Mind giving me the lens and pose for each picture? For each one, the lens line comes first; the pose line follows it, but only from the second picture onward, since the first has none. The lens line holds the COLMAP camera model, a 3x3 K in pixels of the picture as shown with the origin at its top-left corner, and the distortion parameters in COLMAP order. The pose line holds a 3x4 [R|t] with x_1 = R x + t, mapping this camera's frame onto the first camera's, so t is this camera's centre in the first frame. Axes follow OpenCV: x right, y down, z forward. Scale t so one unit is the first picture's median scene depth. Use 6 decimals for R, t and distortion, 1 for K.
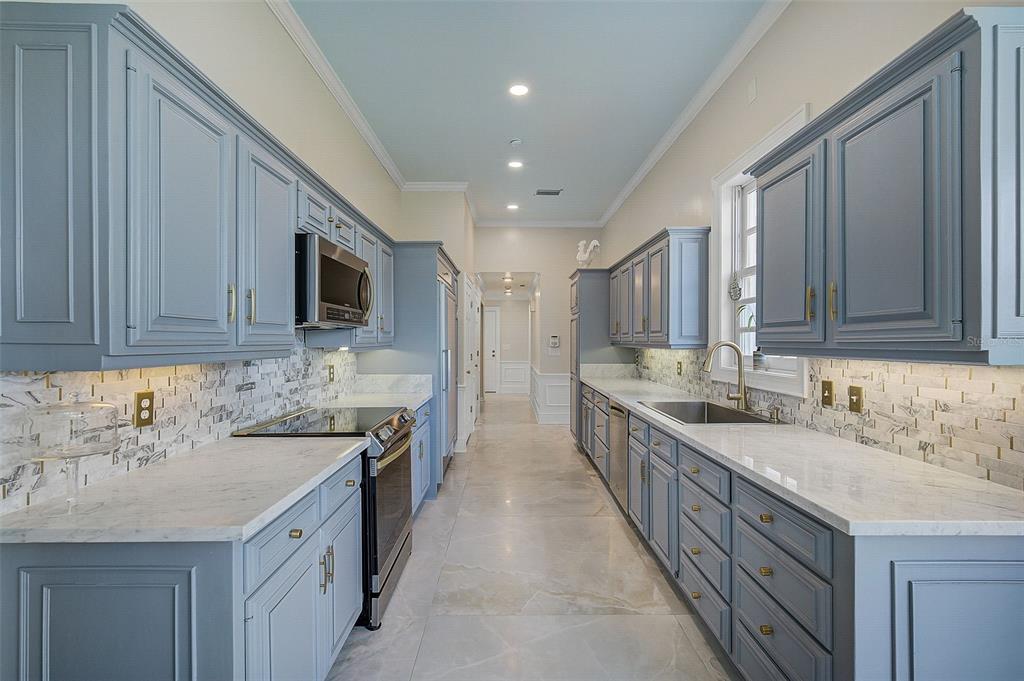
lens RADIAL K [[440.5, 0, 514.6], [0, 440.5, 341.2], [0, 0, 1]] dist [0.000844, -0.000227]
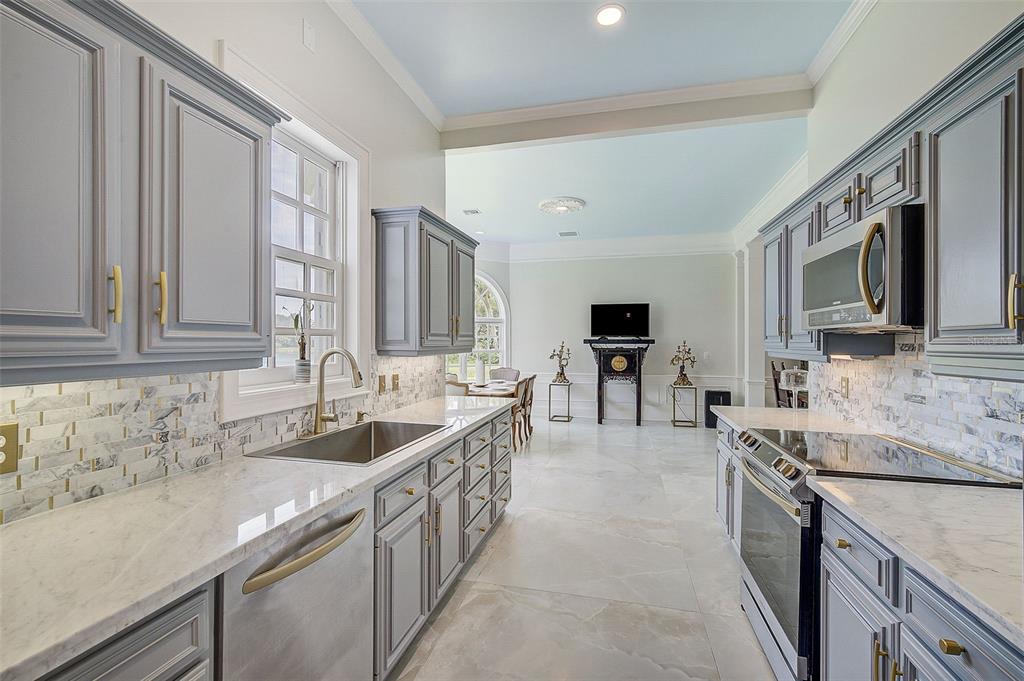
lens RADIAL K [[440.5, 0, 514.6], [0, 440.5, 341.2], [0, 0, 1]] dist [0.000844, -0.000227]
pose [[-0.967005, -0.001964, 0.254750, -0.036414], [-0.001738, 0.999998, 0.001111, -0.016619], [-0.254752, 0.000632, -0.967006, 2.220095]]
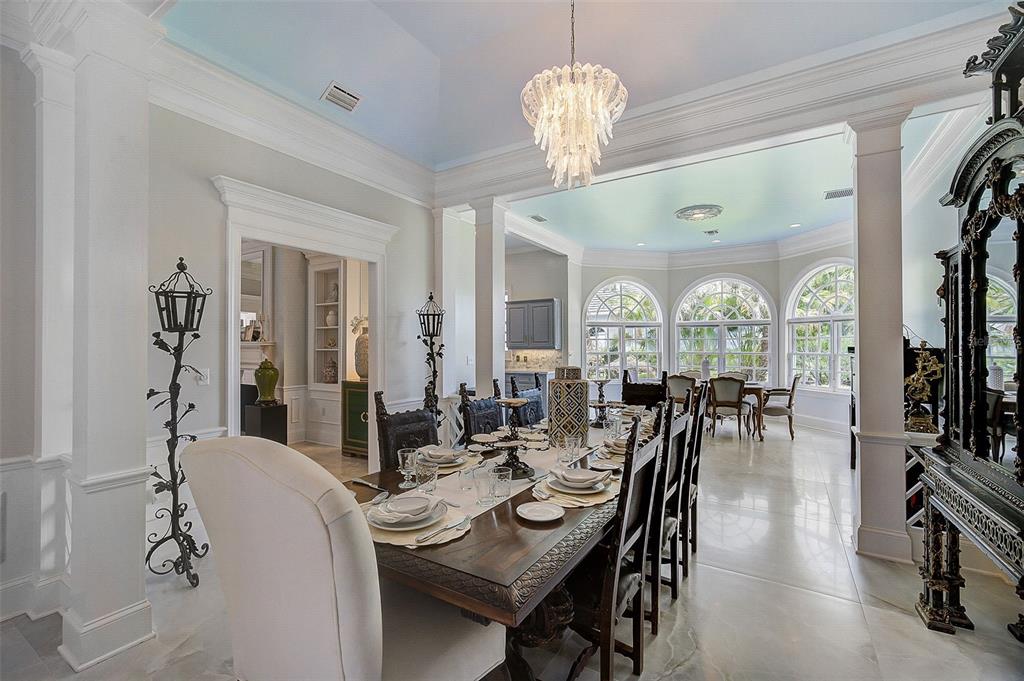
lens RADIAL K [[440.5, 0, 514.6], [0, 440.5, 341.2], [0, 0, 1]] dist [0.000844, -0.000227]
pose [[0.538824, 0.004917, 0.842404, -2.798260], [0.003988, 0.999957, -0.008388, -0.009925], [-0.842409, 0.007879, 0.538781, -1.204294]]
